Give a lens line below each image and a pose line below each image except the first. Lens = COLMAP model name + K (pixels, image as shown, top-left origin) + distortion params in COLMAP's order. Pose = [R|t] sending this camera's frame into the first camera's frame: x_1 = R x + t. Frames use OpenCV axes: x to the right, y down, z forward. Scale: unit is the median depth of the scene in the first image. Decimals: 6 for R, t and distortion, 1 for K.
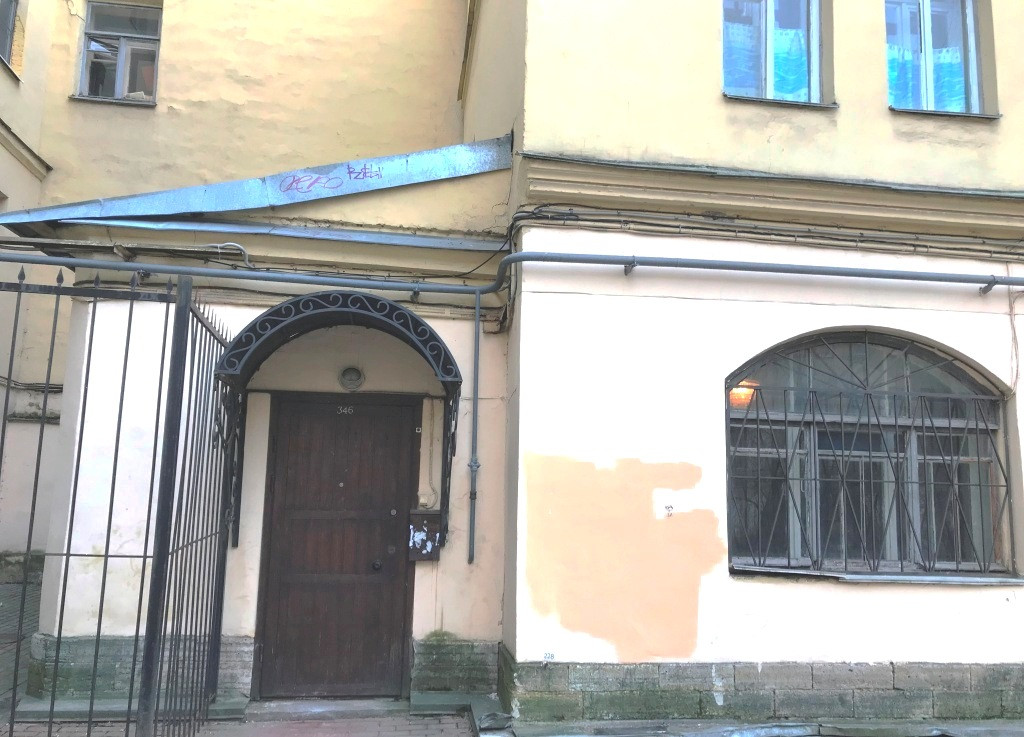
lens RADIAL K [[833.0, 0, 512.4], [0, 833.0, 380.7], [0, 0, 1]] dist [0.060642, -0.070797]
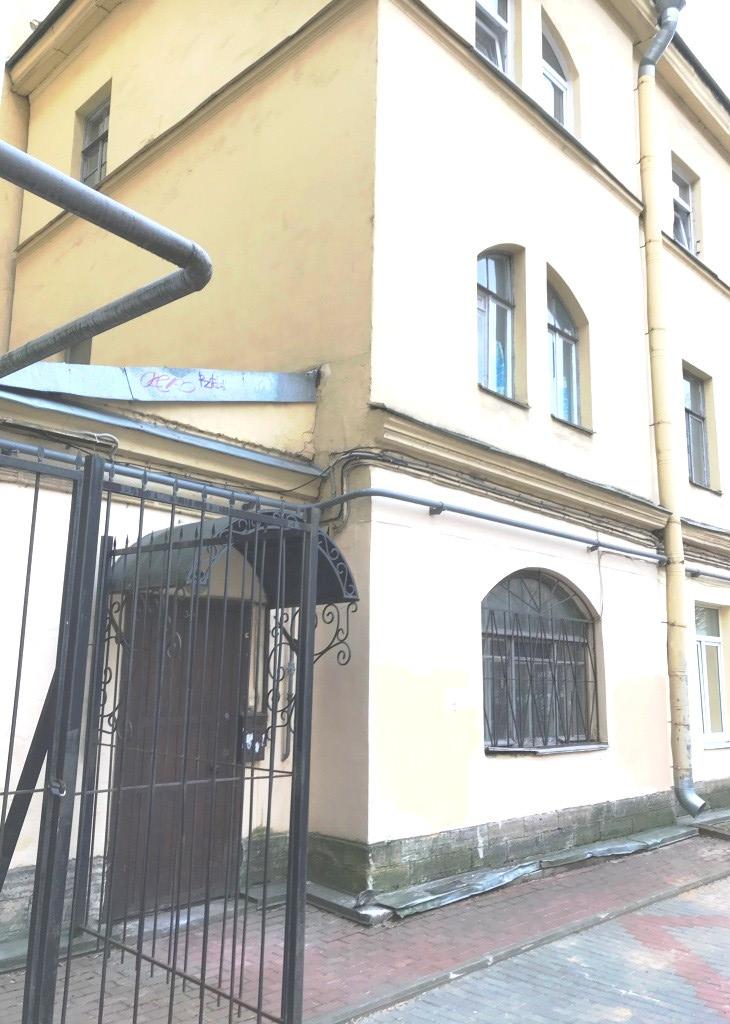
lens RADIAL K [[845.8, 0, 380.2], [0, 845.8, 511.7], [0, 0, 1]] dist [0.039052, -0.000611]
pose [[0.779421, 0.110844, 0.616617, -0.675041], [-0.084387, 0.993829, -0.071985, -0.034123], [-0.620791, 0.004072, 0.783965, 0.056637]]
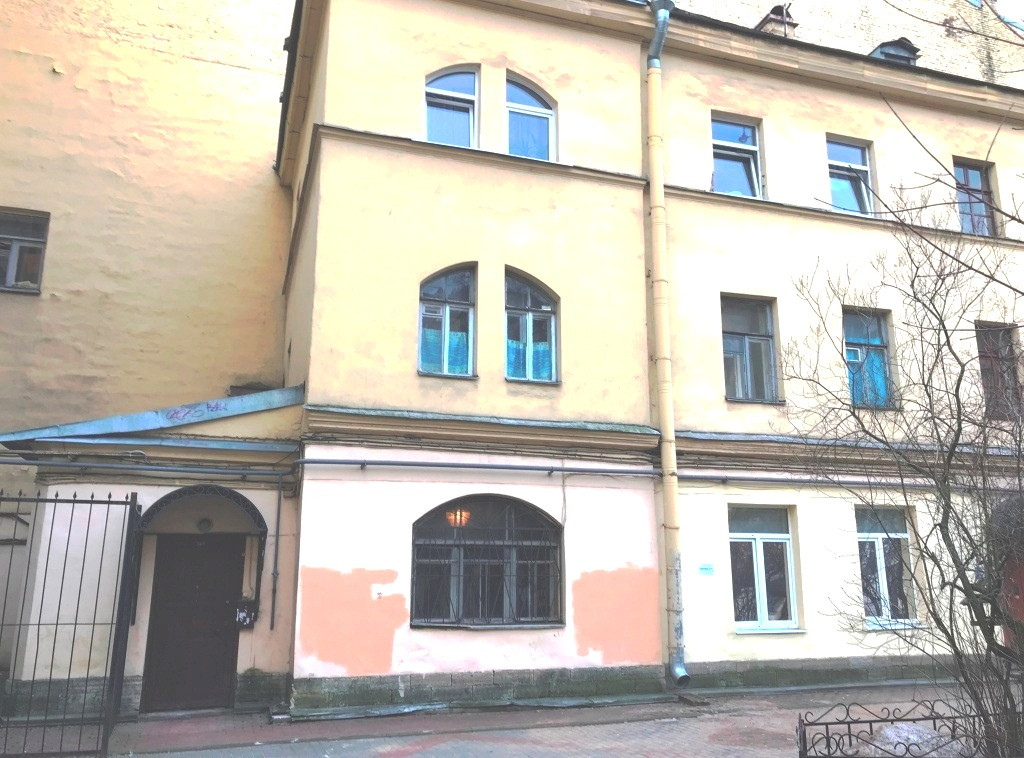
lens RADIAL K [[867.2, 0, 527.5], [0, 867.2, 378.2], [0, 0, 1]] dist [0.025682, 0.000054]
pose [[0.980216, 0.017928, 0.197119, 0.109951], [0.001437, 0.995219, -0.097662, -0.134946], [-0.197927, 0.096013, 0.975503, -0.986469]]
